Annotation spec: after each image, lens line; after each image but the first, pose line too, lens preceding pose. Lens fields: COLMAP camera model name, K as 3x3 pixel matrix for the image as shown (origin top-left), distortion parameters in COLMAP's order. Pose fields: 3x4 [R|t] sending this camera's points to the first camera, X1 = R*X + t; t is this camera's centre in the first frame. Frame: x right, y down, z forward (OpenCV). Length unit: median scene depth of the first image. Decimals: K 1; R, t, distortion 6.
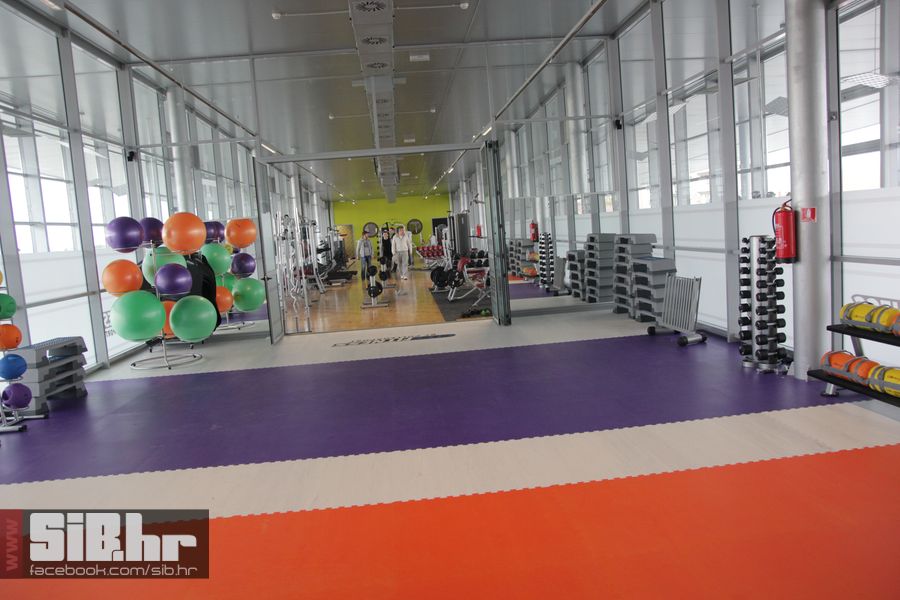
lens RADIAL K [[690.9, 0, 452.4], [0, 690.9, 303.3], [0, 0, 1]] dist [-0.131088, 0.118841]
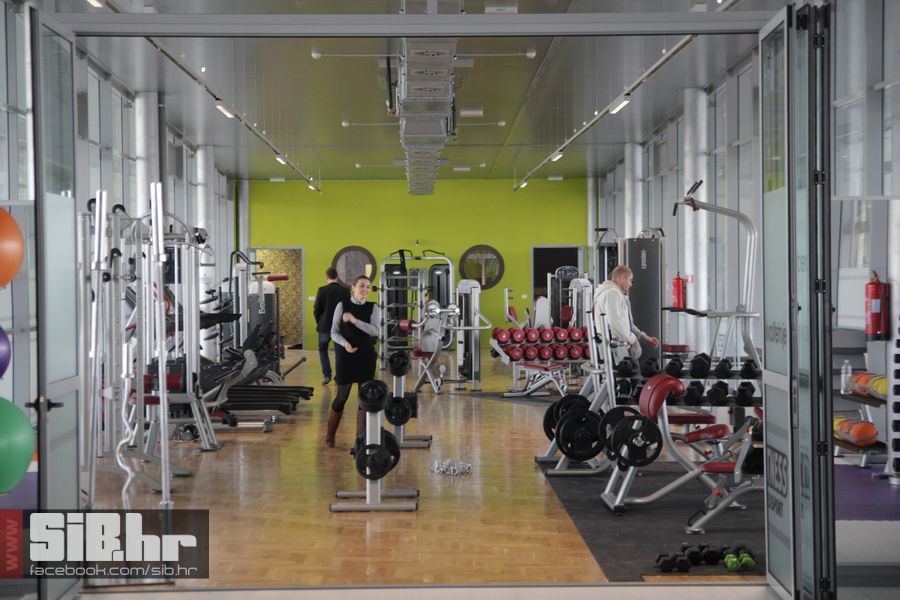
lens RADIAL K [[1962.9, 0, 450.0], [0, 1962.9, 300.0], [0, 0, 1]] dist [0.217486, 0.149673]
pose [[0.995957, 0.065293, -0.061701, -0.019054], [-0.070868, 0.993145, -0.092958, -0.006244], [0.055209, 0.096955, 0.993756, 0.060204]]
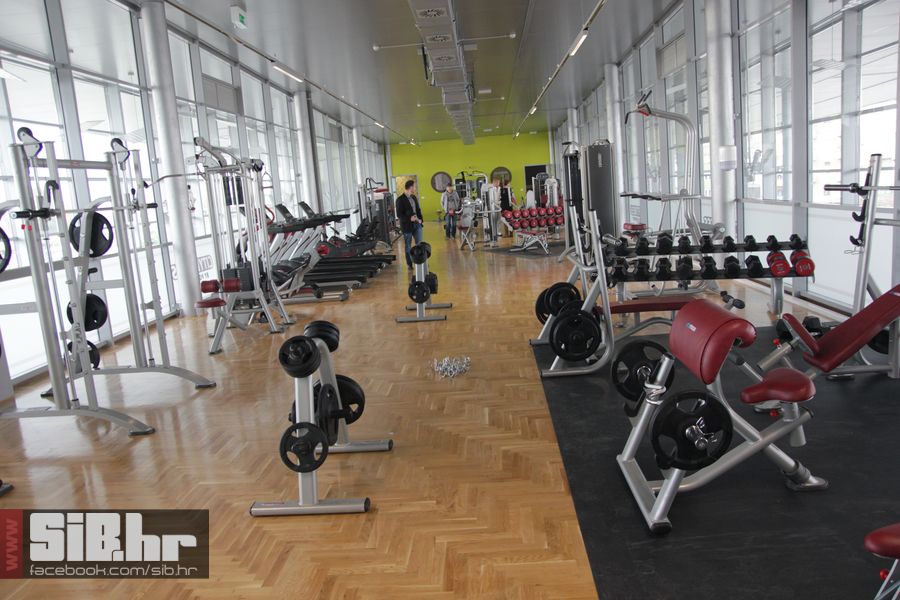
lens RADIAL K [[690.9, 0, 452.4], [0, 690.9, 303.3], [0, 0, 1]] dist [-0.131088, 0.118841]
pose [[0.991919, 0.014087, -0.126087, -0.025355], [-0.005495, 0.997654, 0.068233, -0.058009], [0.126752, -0.066989, 0.989670, 0.557738]]
